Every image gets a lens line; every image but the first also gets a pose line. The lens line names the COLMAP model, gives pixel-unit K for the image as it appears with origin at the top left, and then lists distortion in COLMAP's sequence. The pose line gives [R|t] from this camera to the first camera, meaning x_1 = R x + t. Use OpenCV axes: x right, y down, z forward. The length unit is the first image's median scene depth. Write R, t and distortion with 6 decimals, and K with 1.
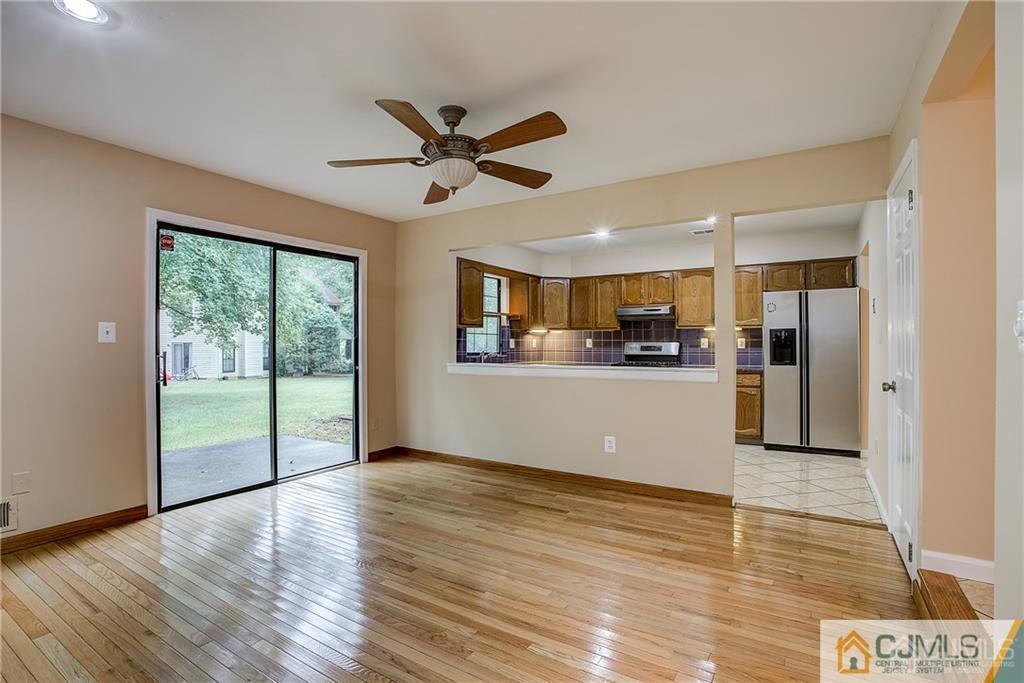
lens RADIAL K [[504.9, 0, 509.1], [0, 504.9, 349.4], [0, 0, 1]] dist [-0.078947, 0.033747]
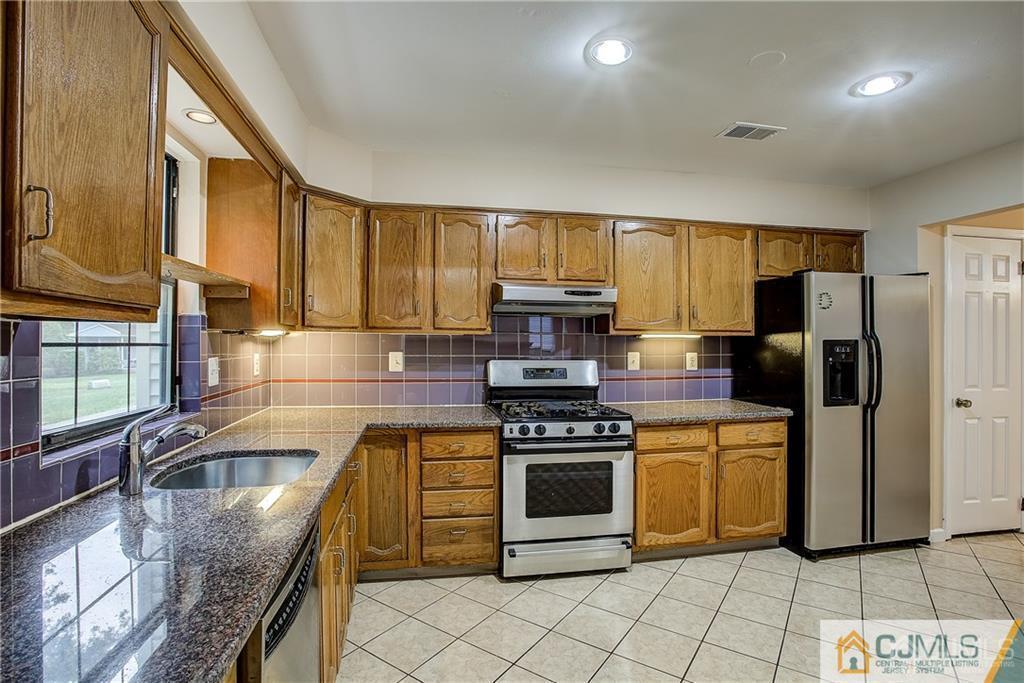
lens RADIAL K [[502.3, 0, 512.0], [0, 502.3, 341.5], [0, 0, 1]] dist [-0.069662, 0.027688]
pose [[0.729354, 0.002983, 0.684130, -0.072988], [0.003105, 0.999966, -0.007670, -0.029359], [-0.684129, 0.007719, 0.729320, 0.680584]]
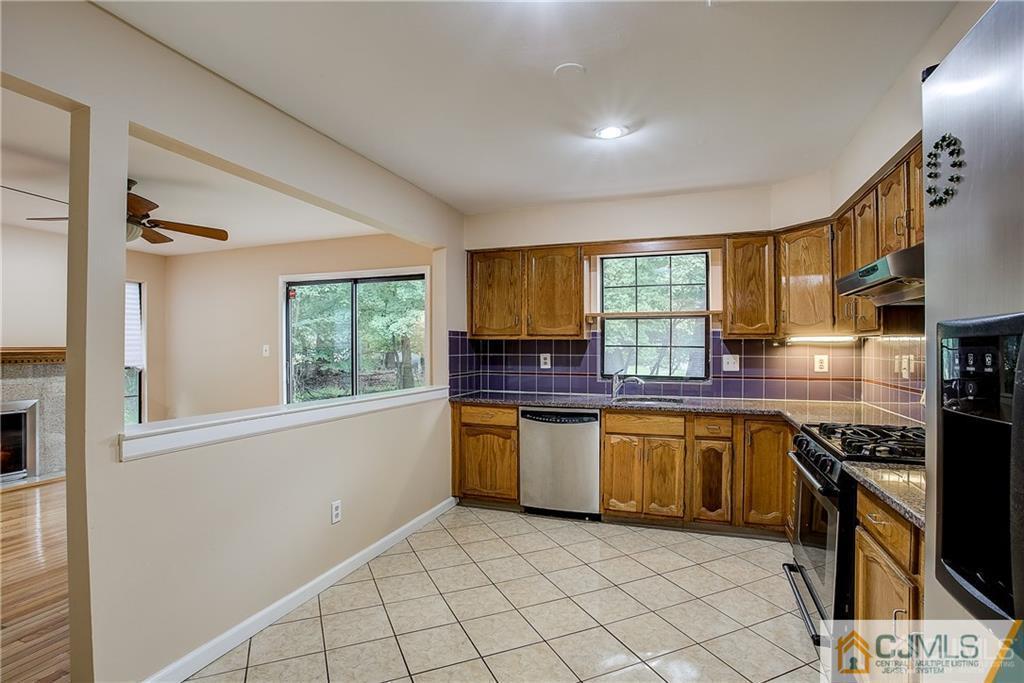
lens RADIAL K [[504.9, 0, 509.1], [0, 504.9, 349.4], [0, 0, 1]] dist [-0.078947, 0.033747]
pose [[0.199689, 0.006964, -0.979835, 0.522634], [-0.013867, 0.999895, 0.004281, -0.027014], [0.979761, 0.012732, 0.199764, 0.689442]]
